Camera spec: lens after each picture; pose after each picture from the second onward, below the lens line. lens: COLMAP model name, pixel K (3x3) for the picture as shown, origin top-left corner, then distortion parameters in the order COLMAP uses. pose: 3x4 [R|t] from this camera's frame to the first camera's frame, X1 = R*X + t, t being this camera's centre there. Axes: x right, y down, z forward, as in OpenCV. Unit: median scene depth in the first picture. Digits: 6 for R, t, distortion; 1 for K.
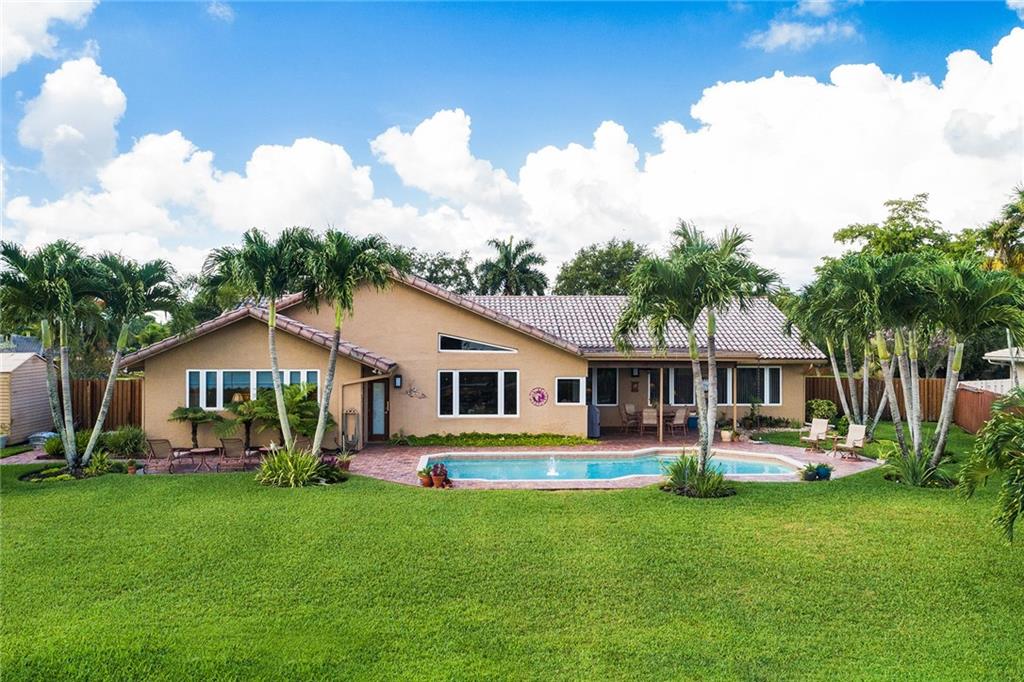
lens RADIAL K [[844.4, 0, 510.4], [0, 844.4, 341.4], [0, 0, 1]] dist [-0.000290, 0.001002]
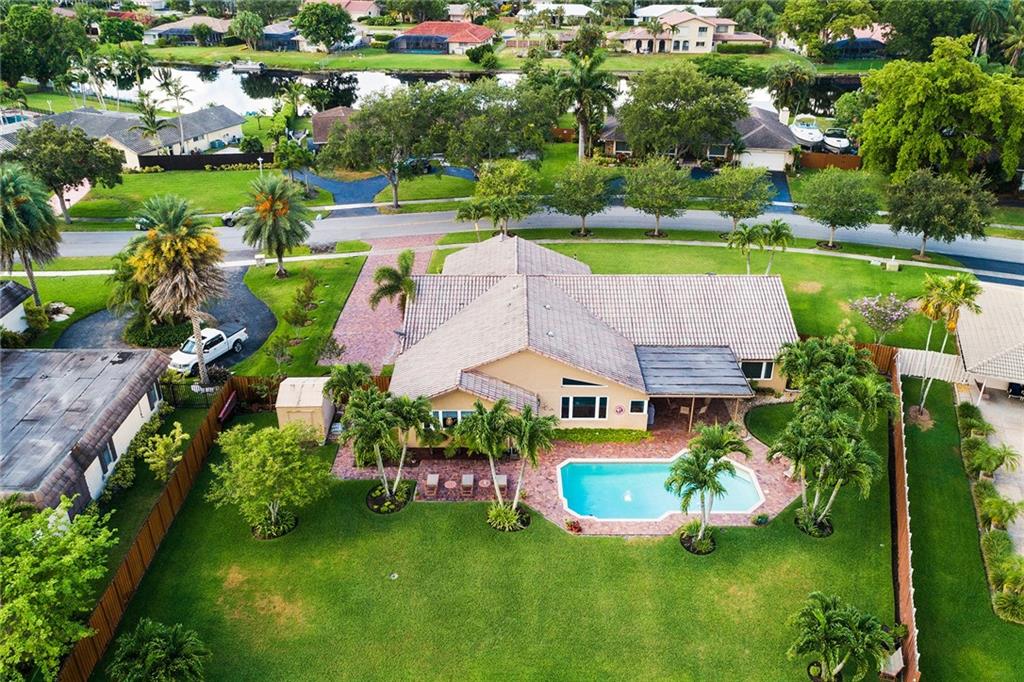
lens RADIAL K [[844.4, 0, 513.8], [0, 844.4, 339.1], [0, 0, 1]] dist [-0.000290, 0.001002]
pose [[0.998708, 0.021012, -0.046271, -0.103615], [0.001727, 0.895960, 0.444131, -0.820367], [0.050790, -0.443637, 0.894766, -0.471992]]
